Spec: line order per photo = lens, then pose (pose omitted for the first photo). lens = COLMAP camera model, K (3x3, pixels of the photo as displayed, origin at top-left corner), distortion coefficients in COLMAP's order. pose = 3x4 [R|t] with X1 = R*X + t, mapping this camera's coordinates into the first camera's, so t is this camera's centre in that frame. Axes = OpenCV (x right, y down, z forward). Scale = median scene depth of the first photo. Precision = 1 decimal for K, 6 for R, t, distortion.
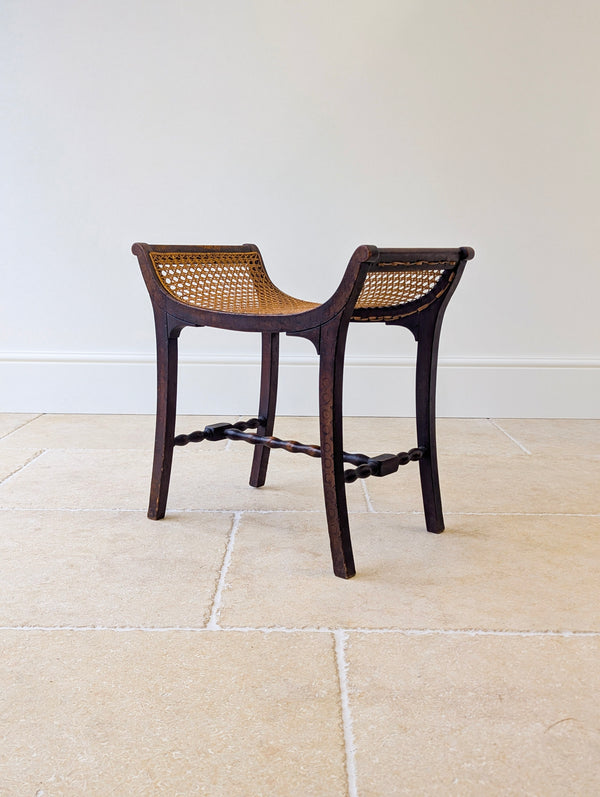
lens RADIAL K [[850.1, 0, 299.3], [0, 850.1, 400.1], [0, 0, 1]] dist [0.050684, 0.000000]
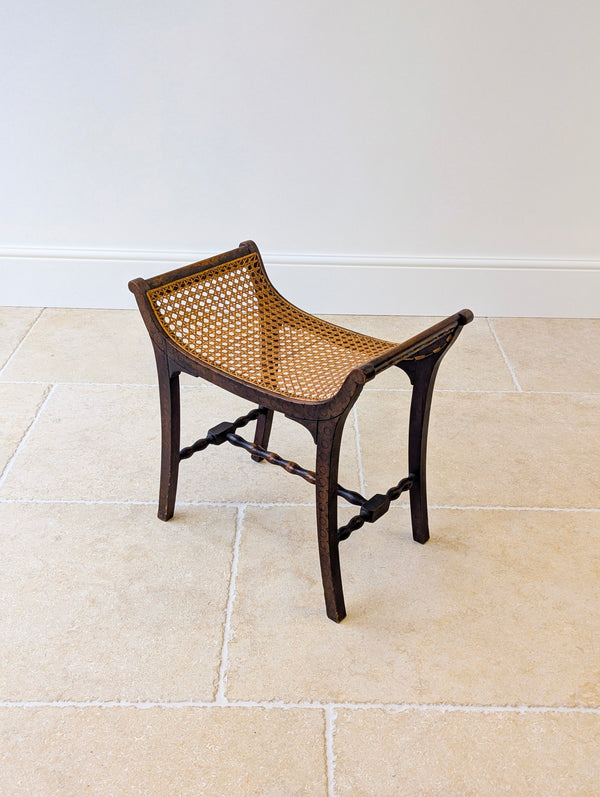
lens RADIAL K [[850.1, 0, 310.5], [0, 850.1, 399.9], [0, 0, 1]] dist [0.050684, 0.000000]
pose [[0.999913, 0.006717, 0.011380, 0.004084], [-0.010147, 0.941963, 0.335563, -0.457031], [-0.008466, -0.335649, 0.941949, 0.031372]]
